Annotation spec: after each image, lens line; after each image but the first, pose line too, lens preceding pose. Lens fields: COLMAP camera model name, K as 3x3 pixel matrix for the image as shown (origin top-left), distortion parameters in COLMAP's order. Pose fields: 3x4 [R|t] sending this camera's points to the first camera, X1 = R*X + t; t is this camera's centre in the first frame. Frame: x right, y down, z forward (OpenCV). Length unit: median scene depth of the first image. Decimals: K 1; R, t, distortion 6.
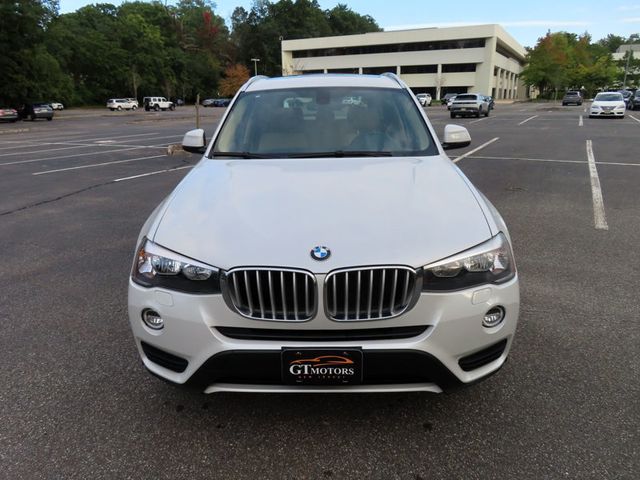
lens RADIAL K [[449.6, 0, 320.0], [0, 449.6, 240.0], [0, 0, 1]] dist [-0.005163, 0.002675]
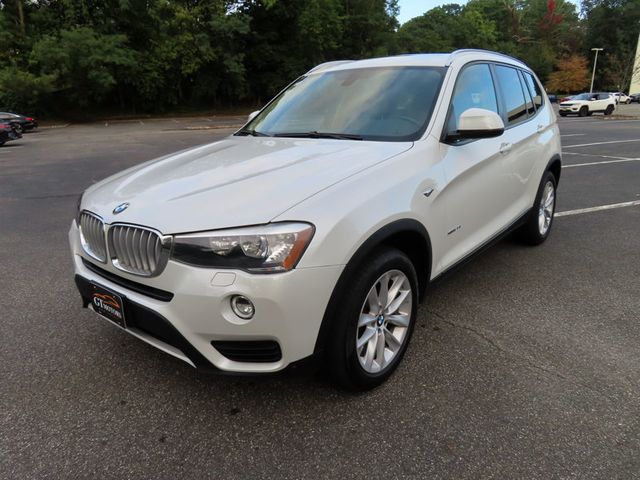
lens RADIAL K [[449.6, 0, 320.0], [0, 449.6, 240.0], [0, 0, 1]] dist [-0.005163, 0.002675]
pose [[0.790034, 0.183636, -0.584914, 1.061987], [-0.178874, 0.981617, 0.066581, -0.054787], [0.586388, 0.052024, 0.808358, 0.364756]]
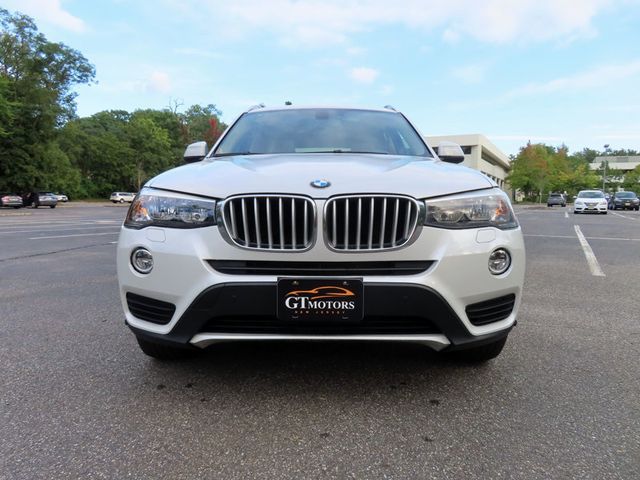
lens RADIAL K [[449.6, 0, 320.0], [0, 449.6, 240.0], [0, 0, 1]] dist [-0.005163, 0.002675]
pose [[0.999756, 0.019318, 0.010736, -0.008155], [-0.016634, 0.977558, -0.210007, 0.347885], [-0.014552, 0.209777, 0.977641, 0.059990]]
